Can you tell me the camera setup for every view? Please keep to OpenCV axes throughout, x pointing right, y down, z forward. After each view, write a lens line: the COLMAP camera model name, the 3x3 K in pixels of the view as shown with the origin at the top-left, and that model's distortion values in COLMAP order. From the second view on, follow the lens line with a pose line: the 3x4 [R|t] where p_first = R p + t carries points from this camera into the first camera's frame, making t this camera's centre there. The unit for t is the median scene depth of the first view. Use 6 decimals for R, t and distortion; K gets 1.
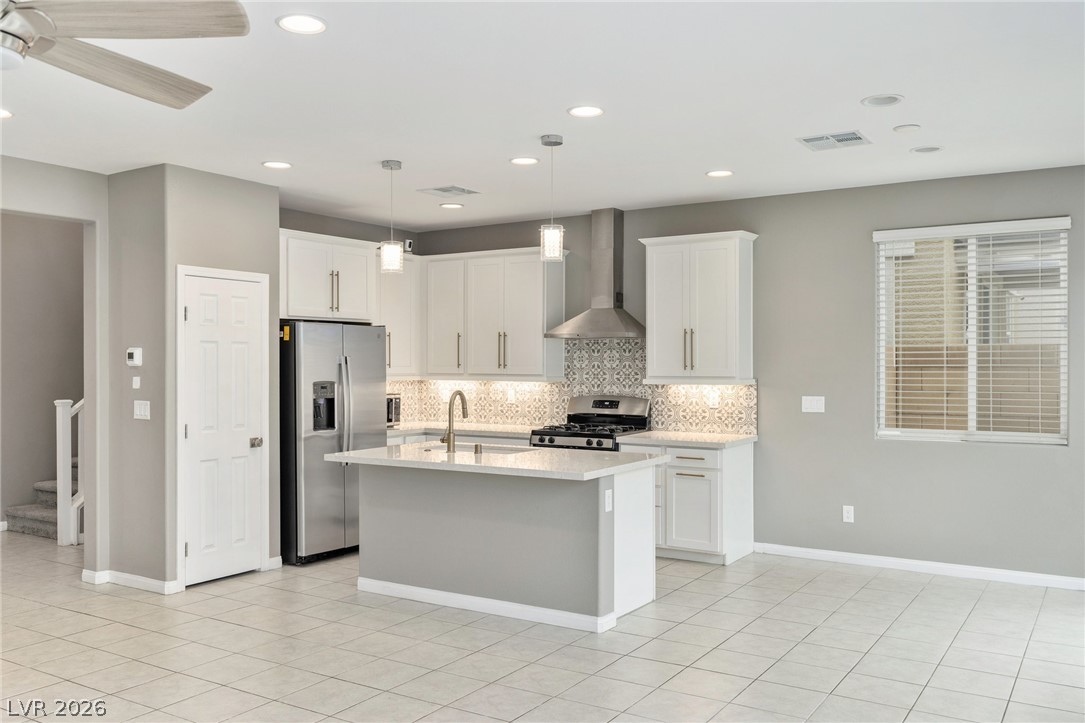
lens RADIAL K [[912.0, 0, 542.5], [0, 912.0, 361.5], [0, 0, 1]] dist [0.007136, 0.004314]
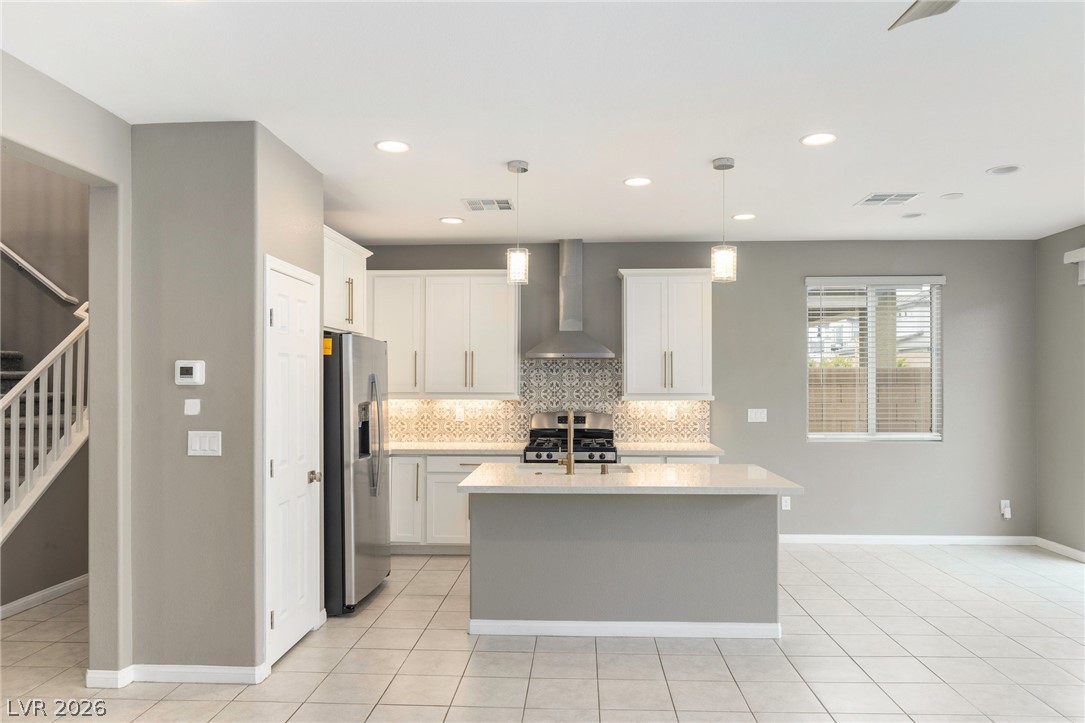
lens RADIAL K [[731.7, 0, 543.9], [0, 731.7, 366.8], [0, 0, 1]] dist [-0.000416, 0.000352]
pose [[0.866406, 0.010146, 0.499237, -0.420109], [-0.000030, 0.999795, -0.020266, 0.001884], [-0.499340, 0.017543, 0.866228, 0.283660]]
